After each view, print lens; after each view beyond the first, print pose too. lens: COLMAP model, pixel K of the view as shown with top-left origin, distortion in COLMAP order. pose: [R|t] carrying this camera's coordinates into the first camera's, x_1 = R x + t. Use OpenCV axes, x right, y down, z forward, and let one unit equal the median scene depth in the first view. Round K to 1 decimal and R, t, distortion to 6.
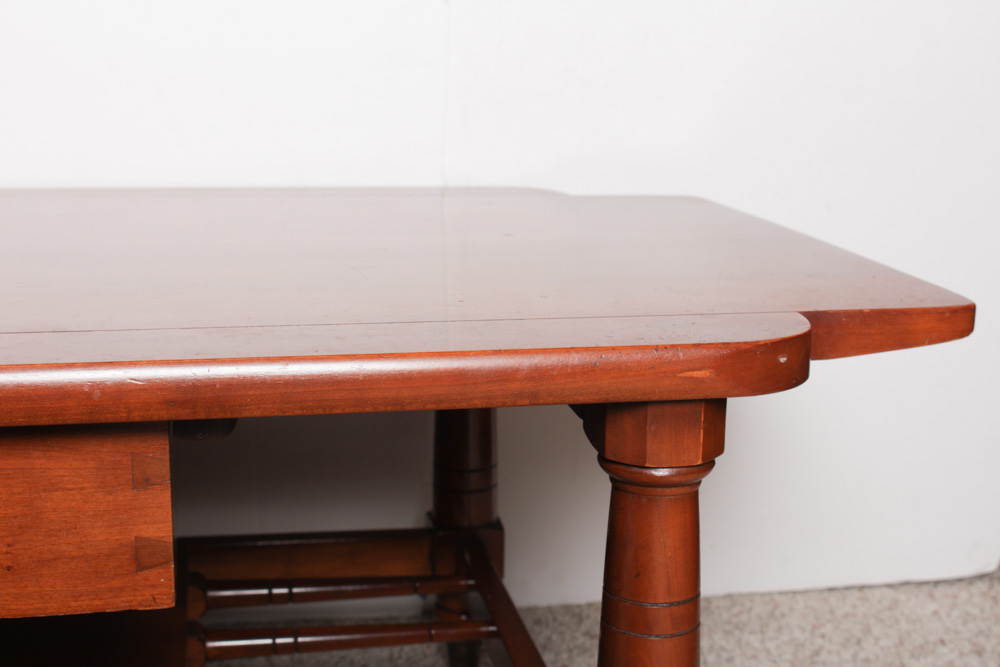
lens RADIAL K [[1450.9, 0, 494.9], [0, 1450.9, 331.7], [0, 0, 1]] dist [-0.040467, 0.000000]
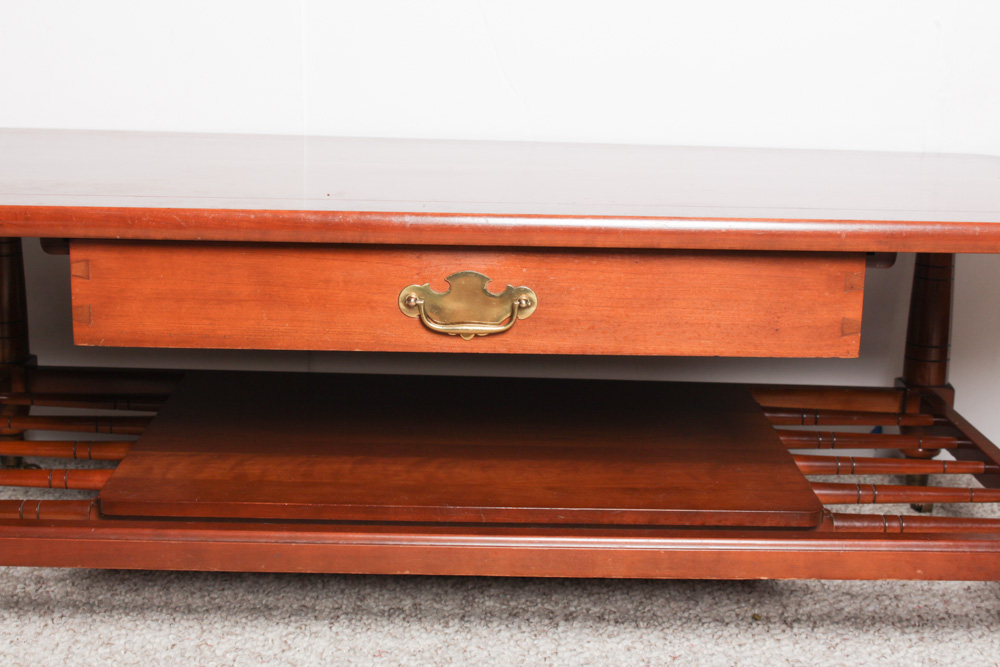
lens RADIAL K [[1450.9, 0, 506.4], [0, 1450.9, 355.3], [0, 0, 1]] dist [-0.040467, 0.000000]
pose [[0.982208, 0.041461, -0.183161, -0.332024], [-0.038002, 0.999028, 0.022353, 0.166023], [0.183910, -0.014995, 0.982829, -0.948707]]
